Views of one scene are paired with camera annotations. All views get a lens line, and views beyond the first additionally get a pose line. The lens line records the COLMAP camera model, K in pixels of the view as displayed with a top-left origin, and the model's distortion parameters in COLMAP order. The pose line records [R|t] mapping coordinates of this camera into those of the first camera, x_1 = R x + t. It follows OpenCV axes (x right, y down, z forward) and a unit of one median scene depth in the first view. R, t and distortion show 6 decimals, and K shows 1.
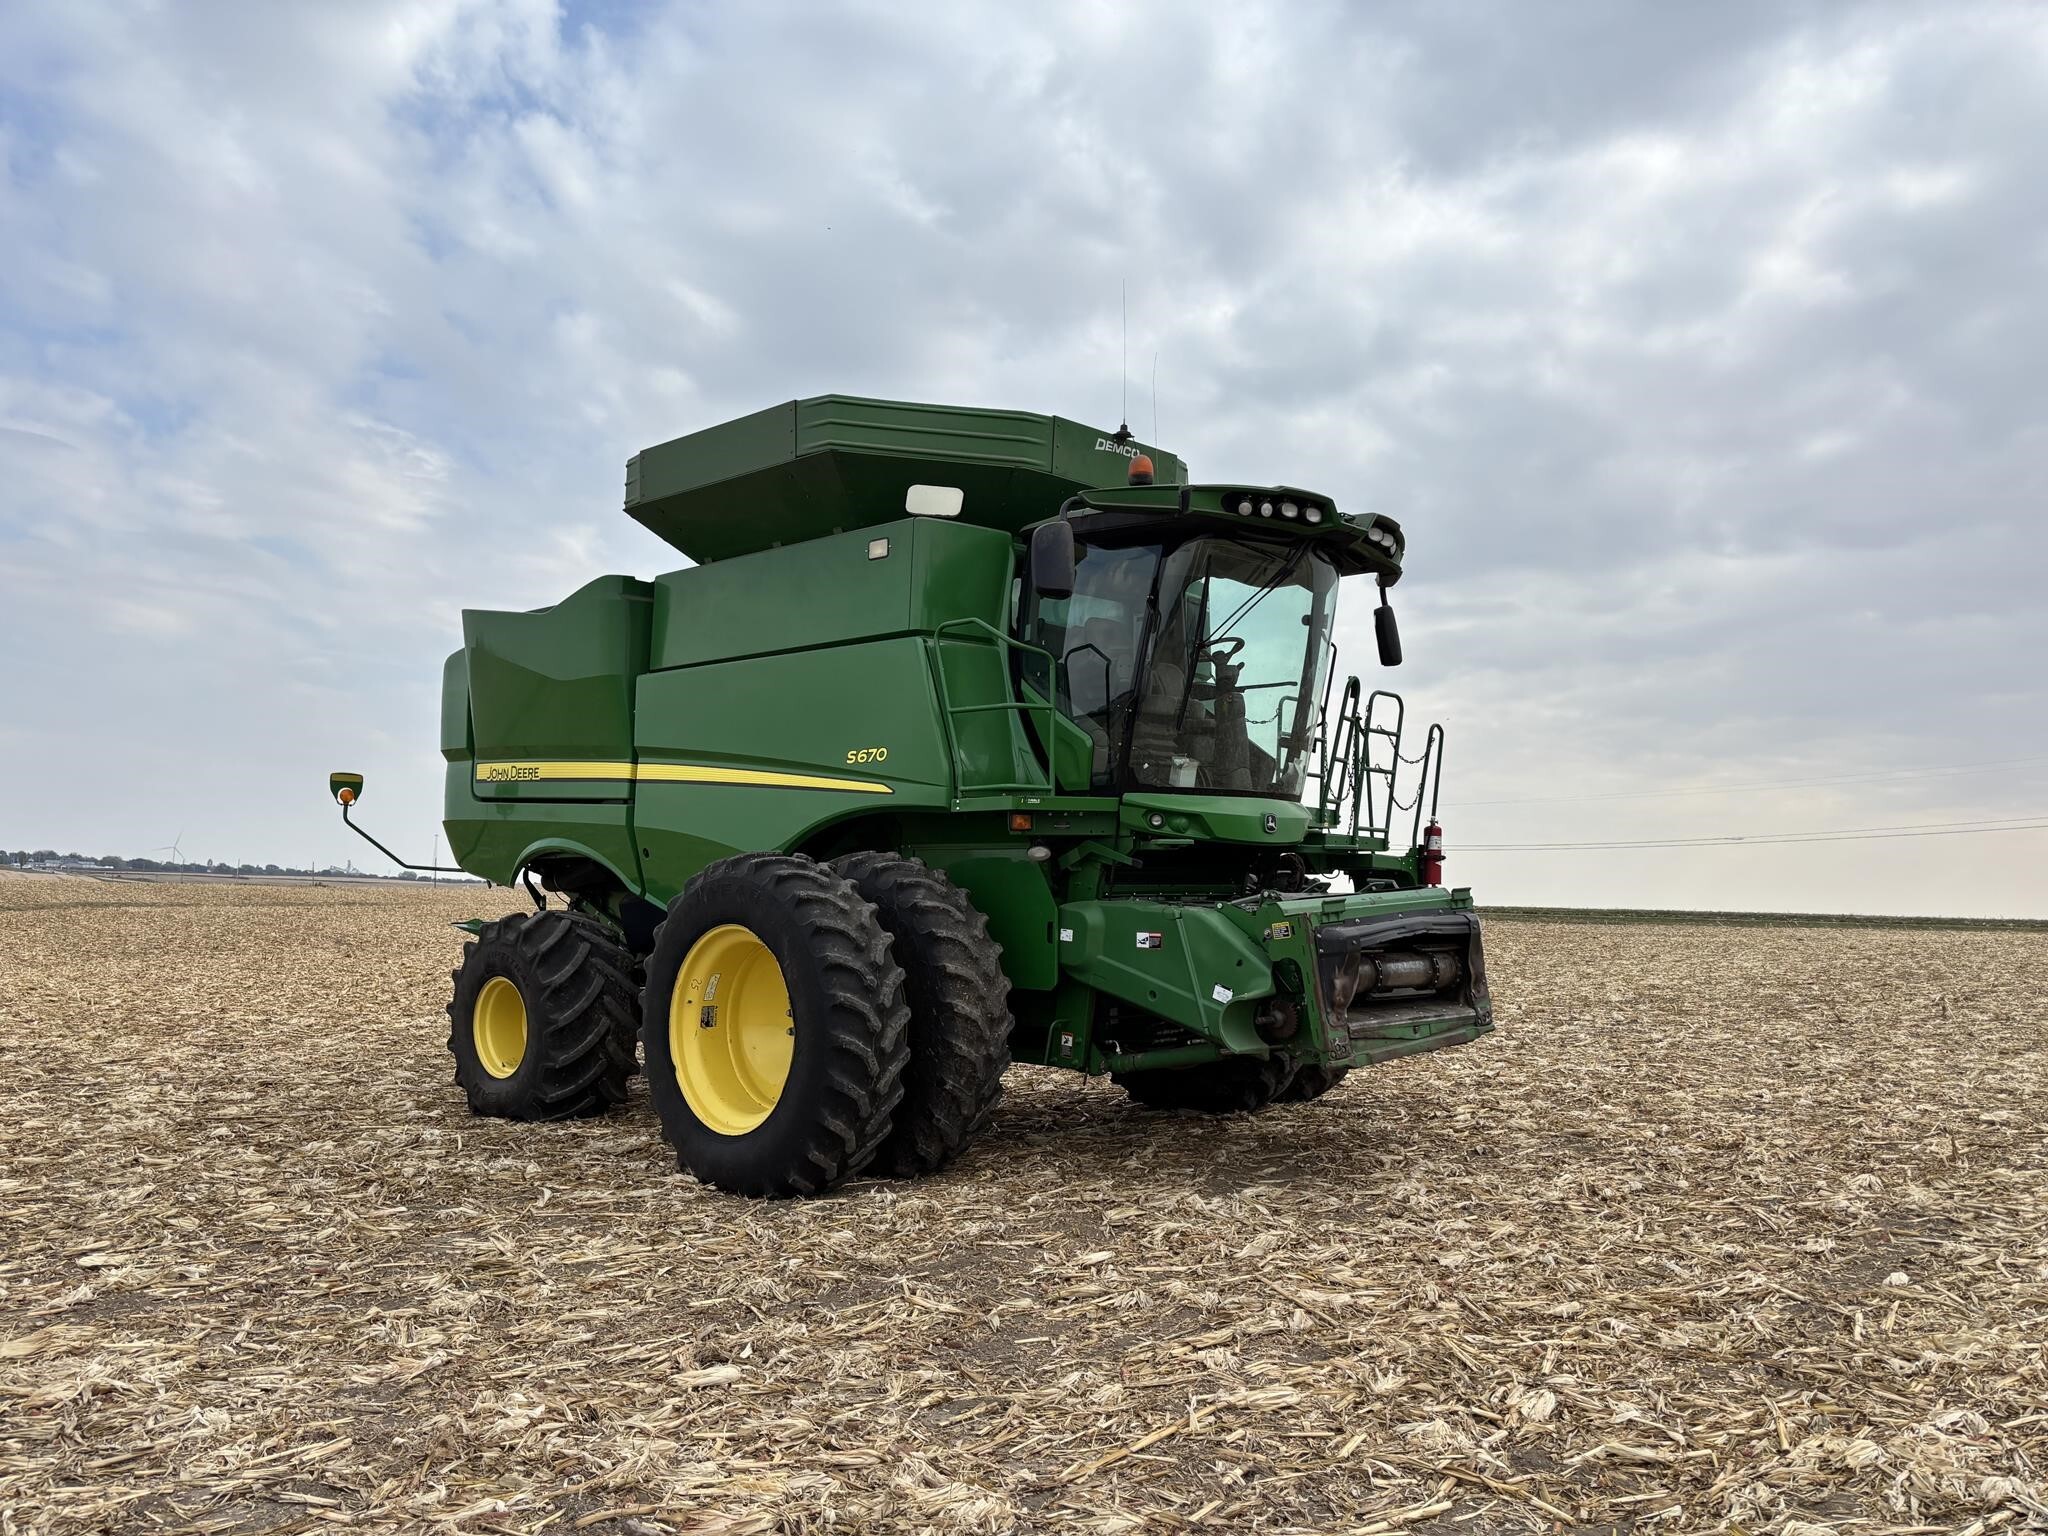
lens RADIAL K [[1576.3, 0, 1022.8], [0, 1576.3, 741.2], [0, 0, 1]] dist [0.022010, -0.007726]
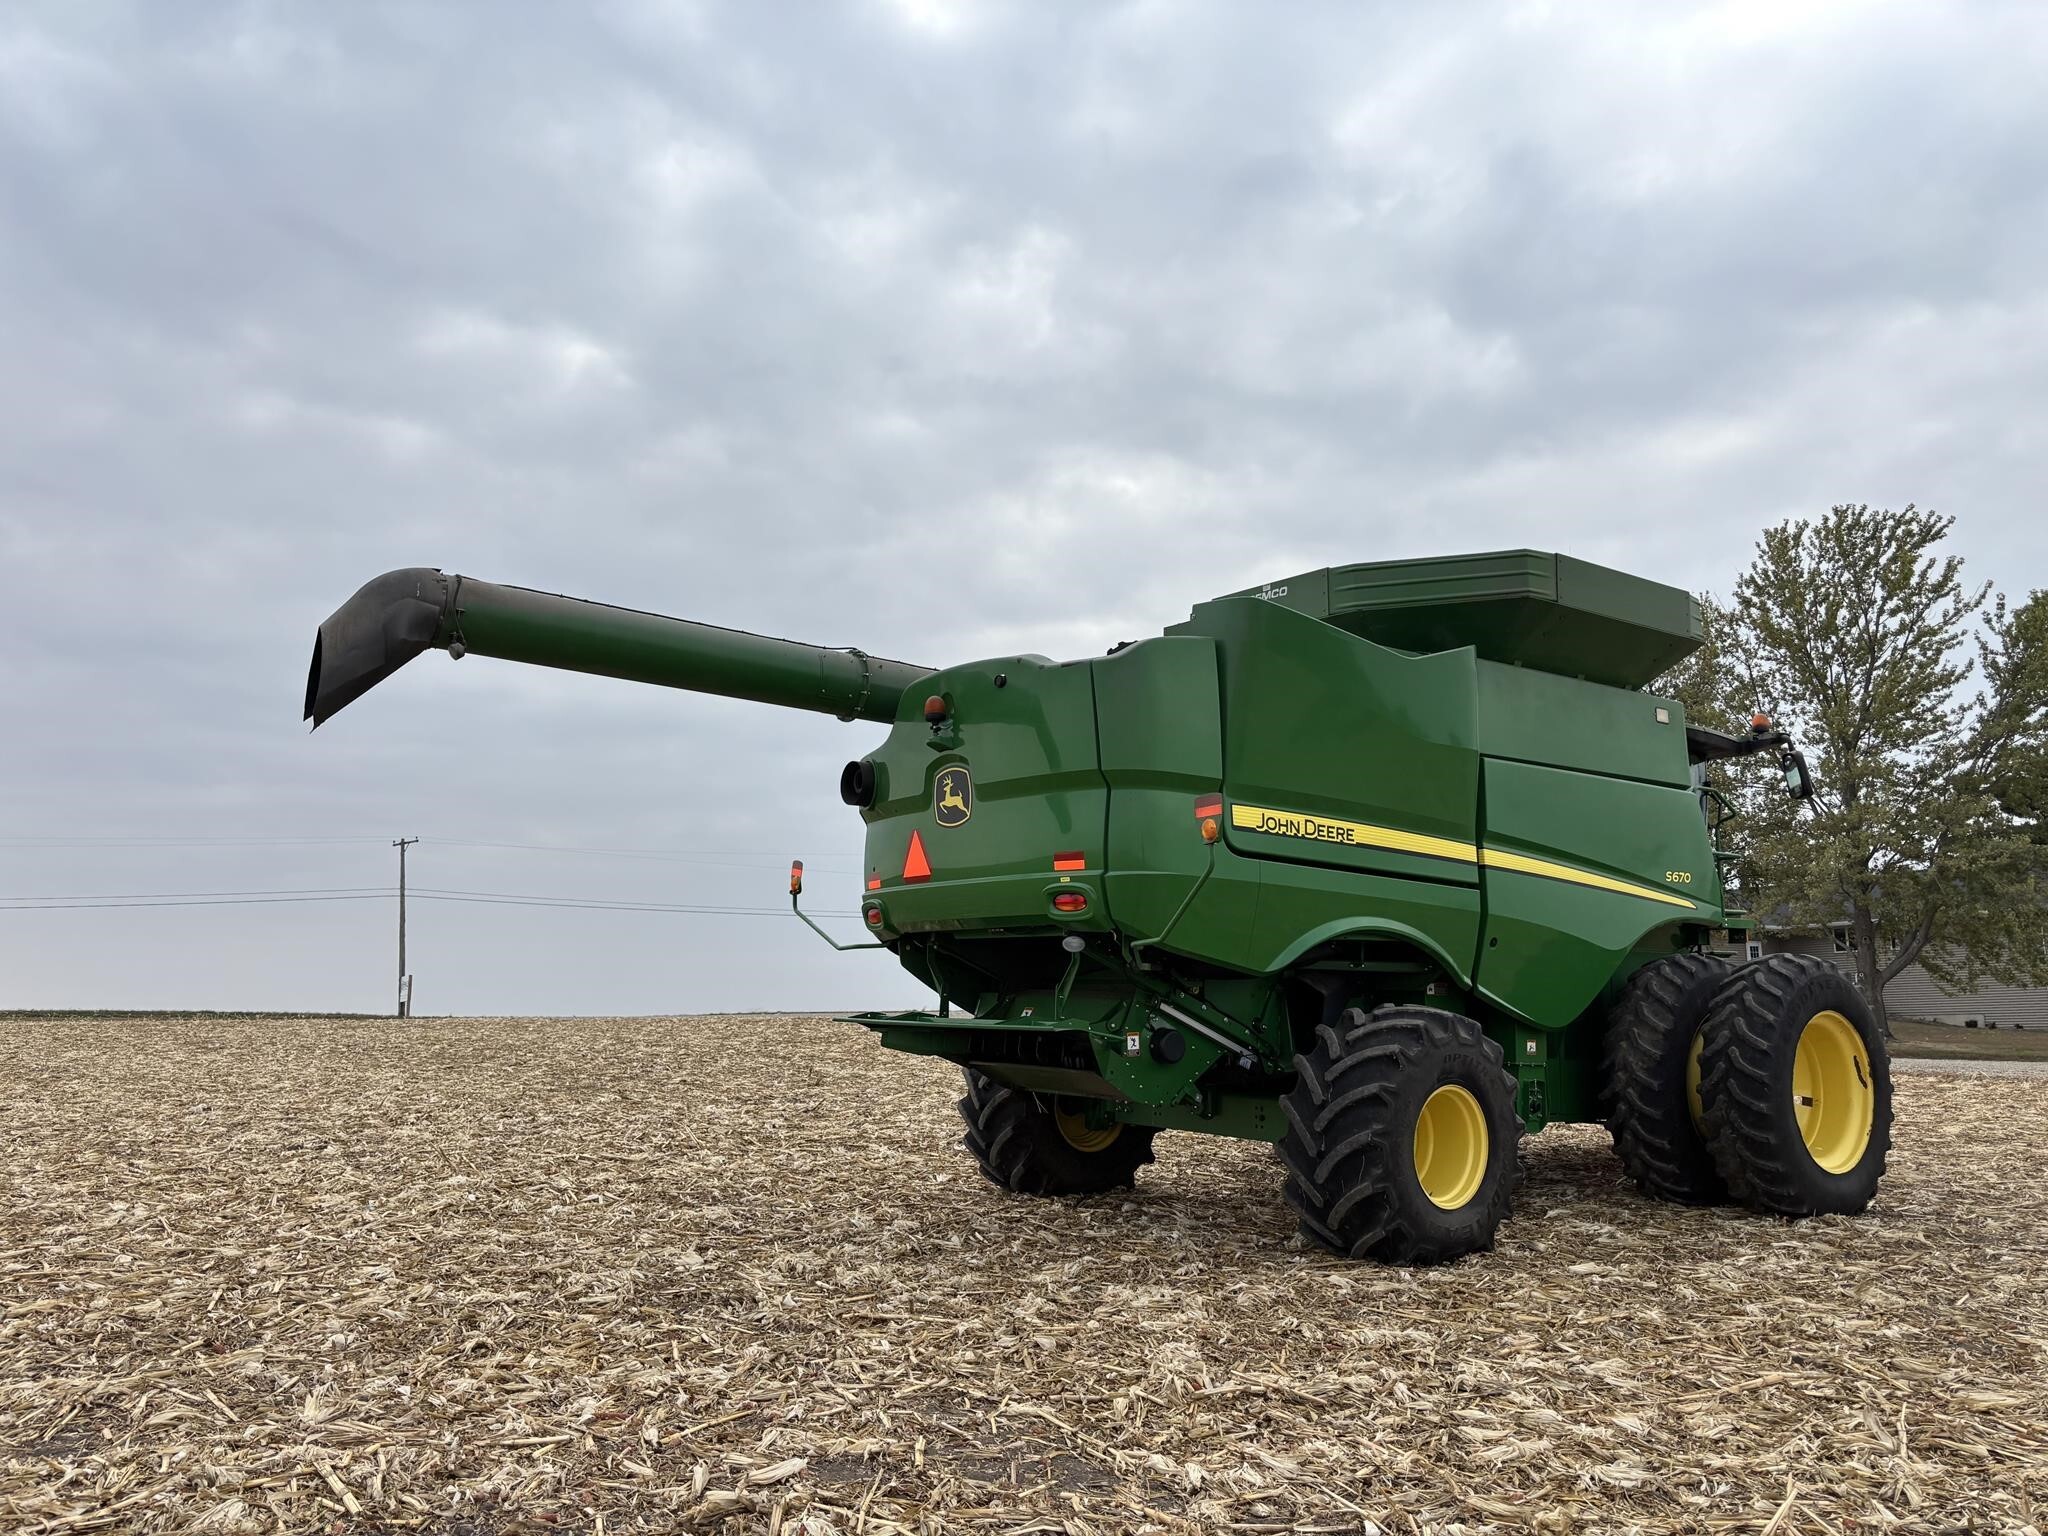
lens RADIAL K [[1537.3, 0, 1012.6], [0, 1537.3, 794.8], [0, 0, 1]] dist [0.023586, -0.006509]
pose [[0.168509, 0.112360, 0.979275, -1.206719], [-0.106553, 0.989737, -0.095226, 0.101424], [-0.979924, -0.088299, 0.178752, 1.114853]]
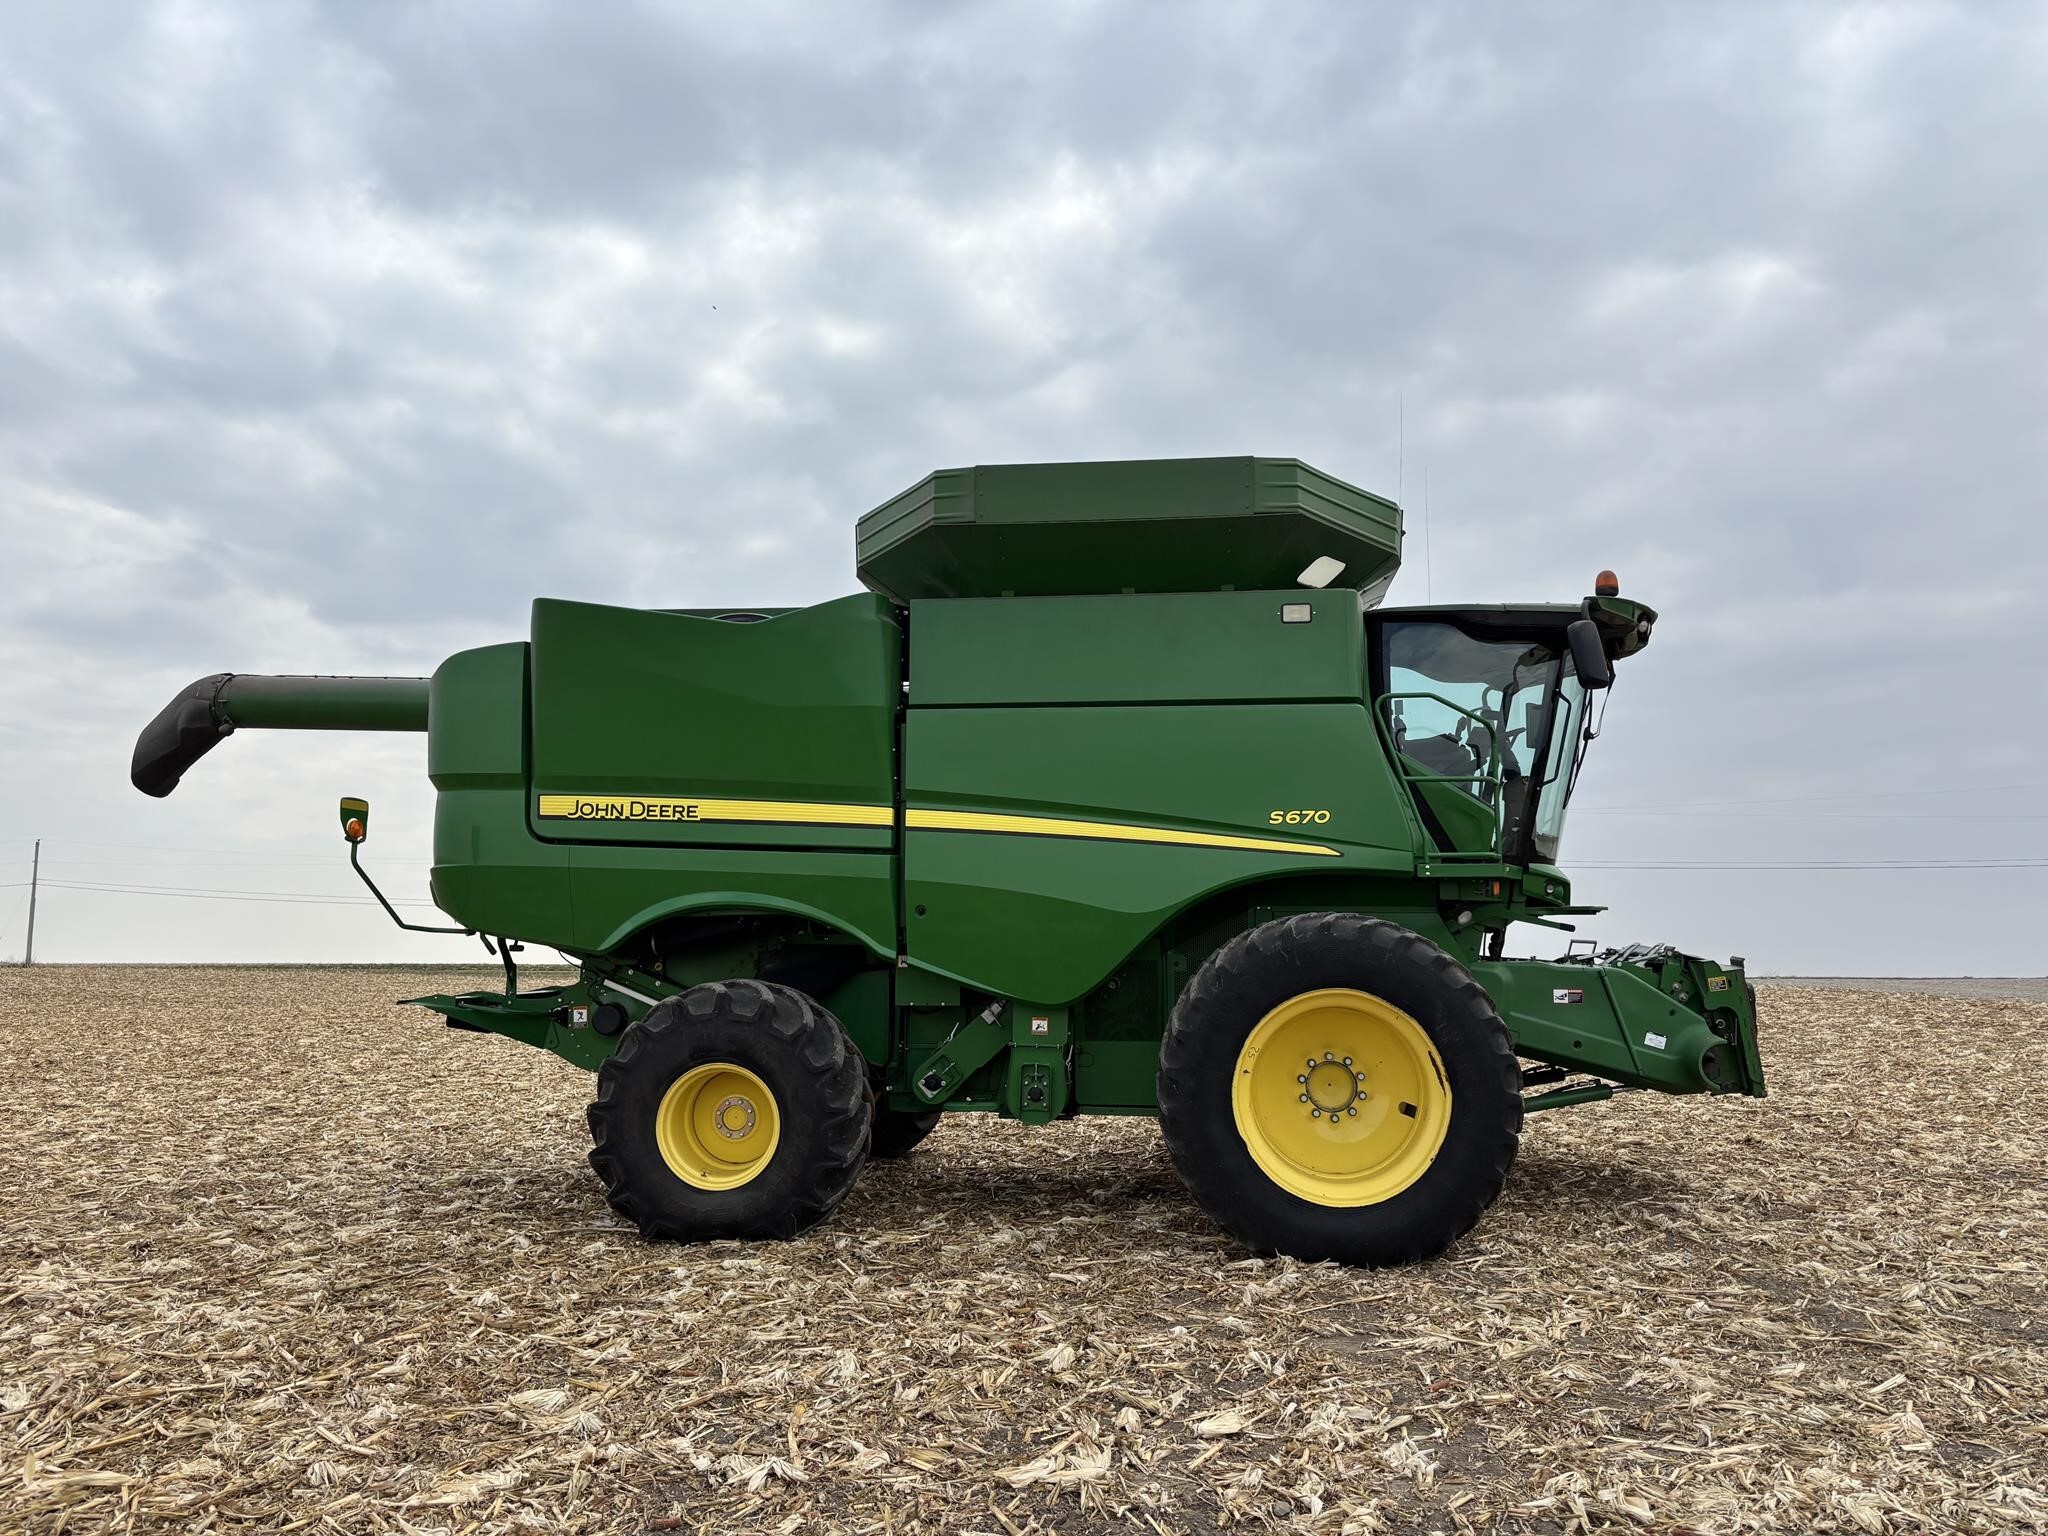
lens RADIAL K [[1568.6, 0, 1016.9], [0, 1568.6, 727.2], [0, 0, 1]] dist [0.034221, 0.001398]
pose [[0.794145, 0.076669, 0.602873, -0.724860], [-0.051190, 0.996924, -0.059351, 0.017692], [-0.605569, 0.016273, 0.795626, 0.266310]]
